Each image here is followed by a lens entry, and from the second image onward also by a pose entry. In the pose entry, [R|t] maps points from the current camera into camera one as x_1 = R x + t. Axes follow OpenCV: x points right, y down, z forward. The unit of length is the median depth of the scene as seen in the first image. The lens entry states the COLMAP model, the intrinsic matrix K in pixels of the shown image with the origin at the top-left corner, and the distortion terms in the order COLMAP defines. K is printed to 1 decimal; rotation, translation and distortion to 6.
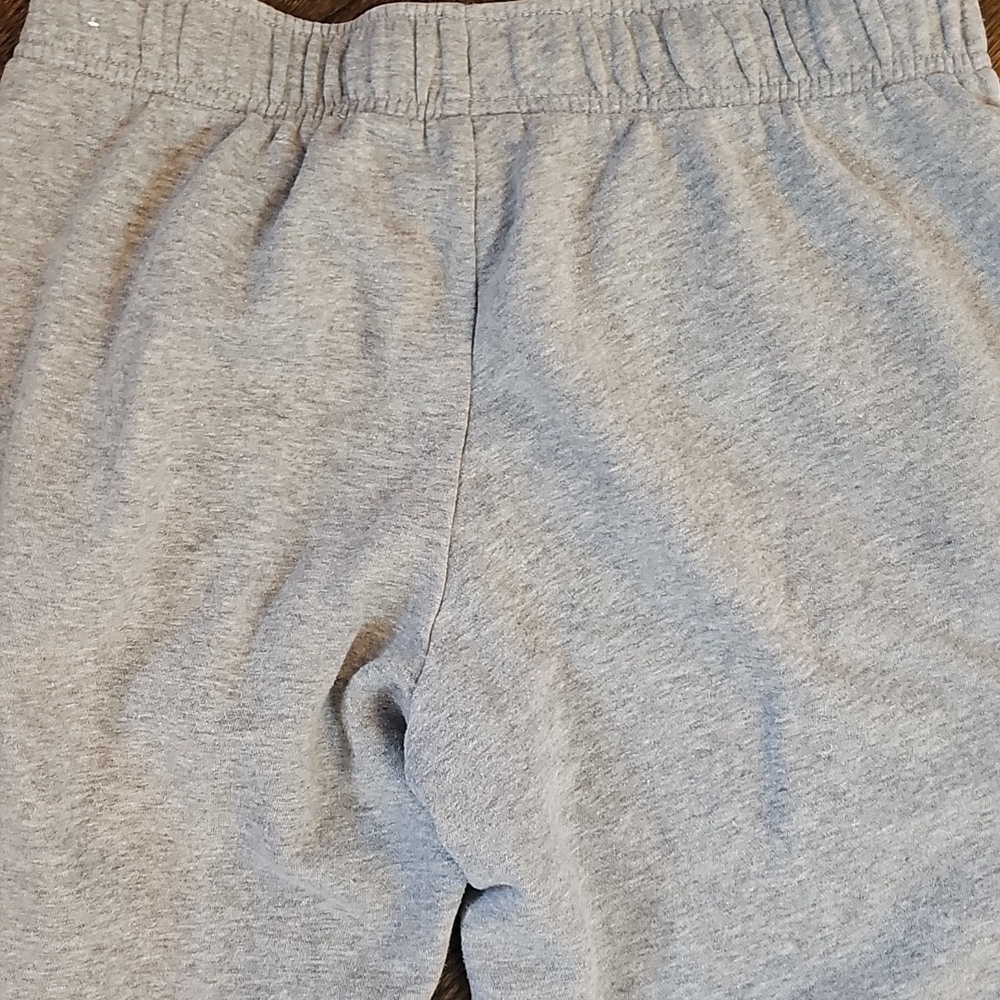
lens RADIAL K [[1362.8, 0, 481.4], [0, 1362.8, 498.9], [0, 0, 1]] dist [0.151354, -0.329829]
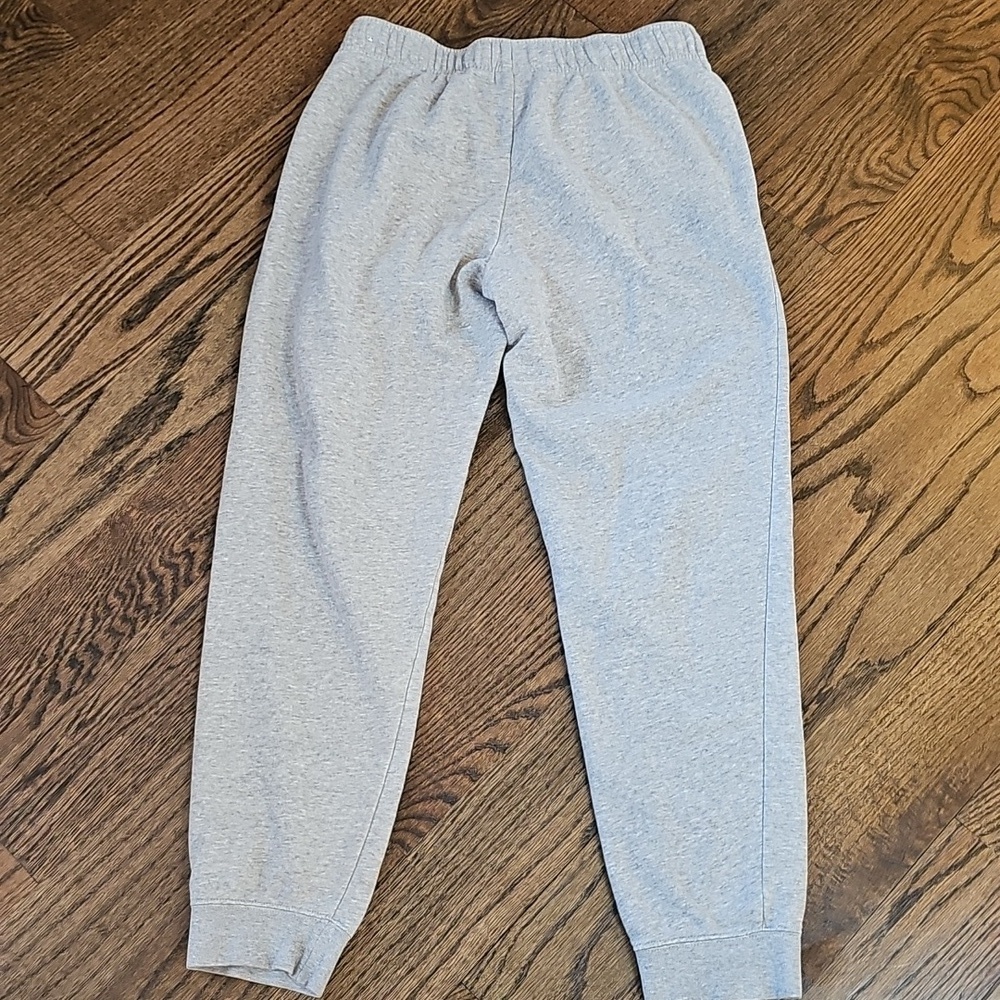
lens RADIAL K [[1362.8, 0, 481.4], [0, 1362.8, 498.9], [0, 0, 1]] dist [0.151354, -0.329829]
pose [[0.999627, 0.024781, 0.011442, -0.075332], [-0.019565, 0.942833, -0.332690, 1.350249], [-0.019032, 0.332342, 0.942967, -1.196445]]
